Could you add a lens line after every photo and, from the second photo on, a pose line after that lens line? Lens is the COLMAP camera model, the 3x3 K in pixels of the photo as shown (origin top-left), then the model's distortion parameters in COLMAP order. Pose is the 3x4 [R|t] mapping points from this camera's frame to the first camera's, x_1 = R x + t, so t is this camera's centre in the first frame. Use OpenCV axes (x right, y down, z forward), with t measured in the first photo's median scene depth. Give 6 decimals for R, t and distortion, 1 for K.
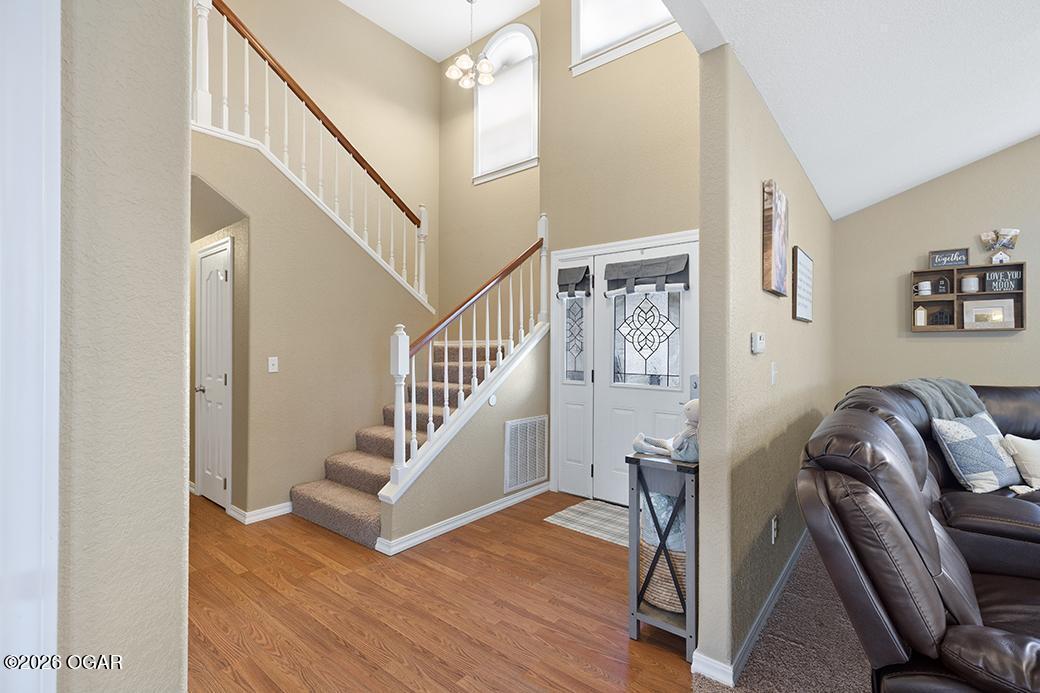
lens RADIAL K [[474.6, 0, 525.1], [0, 474.6, 343.2], [0, 0, 1]] dist [0.003308, -0.000127]
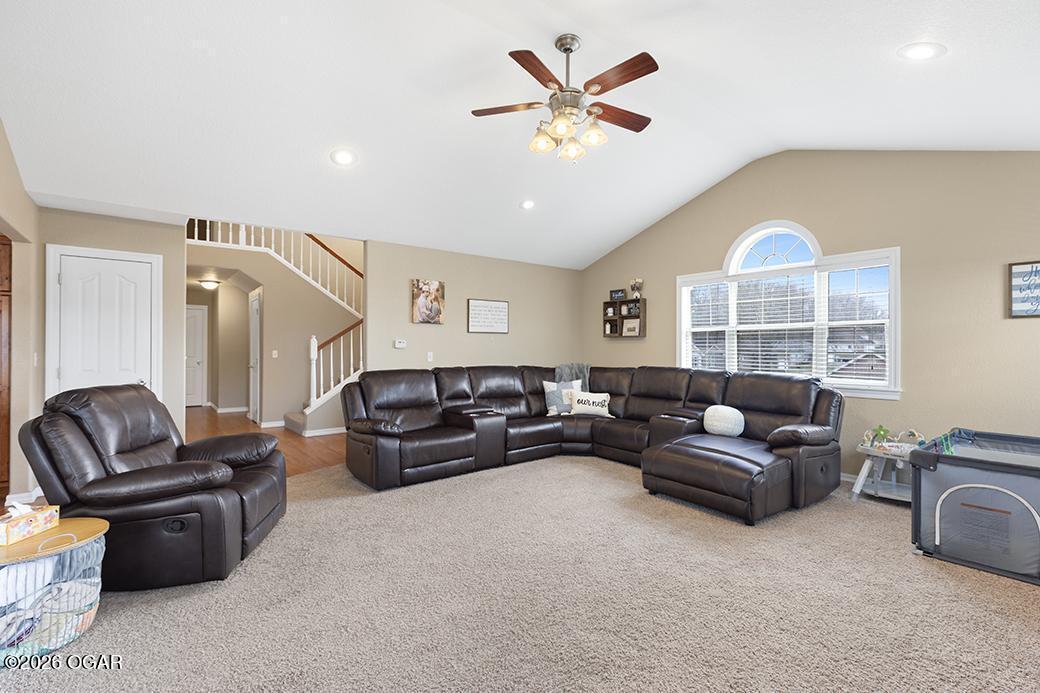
lens RADIAL K [[474.6, 0, 518.1], [0, 474.6, 347.3], [0, 0, 1]] dist [0.003308, -0.000127]
pose [[0.975802, 0.000957, -0.218656, 0.958715], [0.001205, 0.999952, 0.009755, -0.005314], [0.218655, -0.009783, 0.975753, -0.800213]]
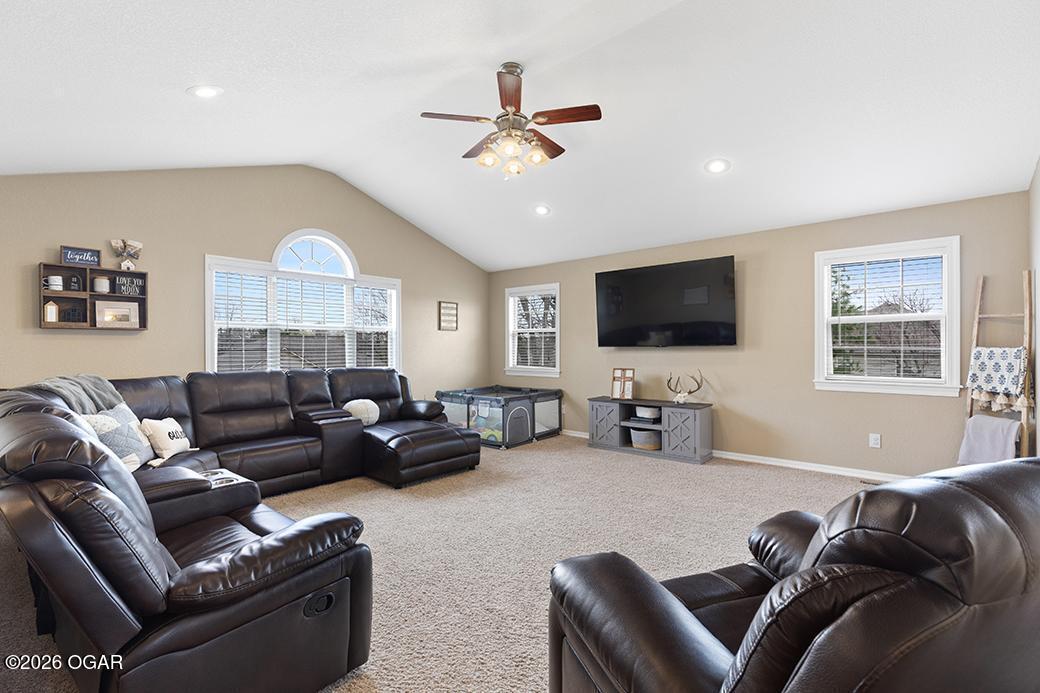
lens RADIAL K [[474.6, 0, 525.0], [0, 474.6, 346.5], [0, 0, 1]] dist [0.003308, -0.000127]
pose [[0.000201, 0.000816, 1.000000, -0.126555], [-0.004981, 0.999987, -0.000815, 0.009140], [-0.999988, -0.004981, 0.000205, 0.058681]]
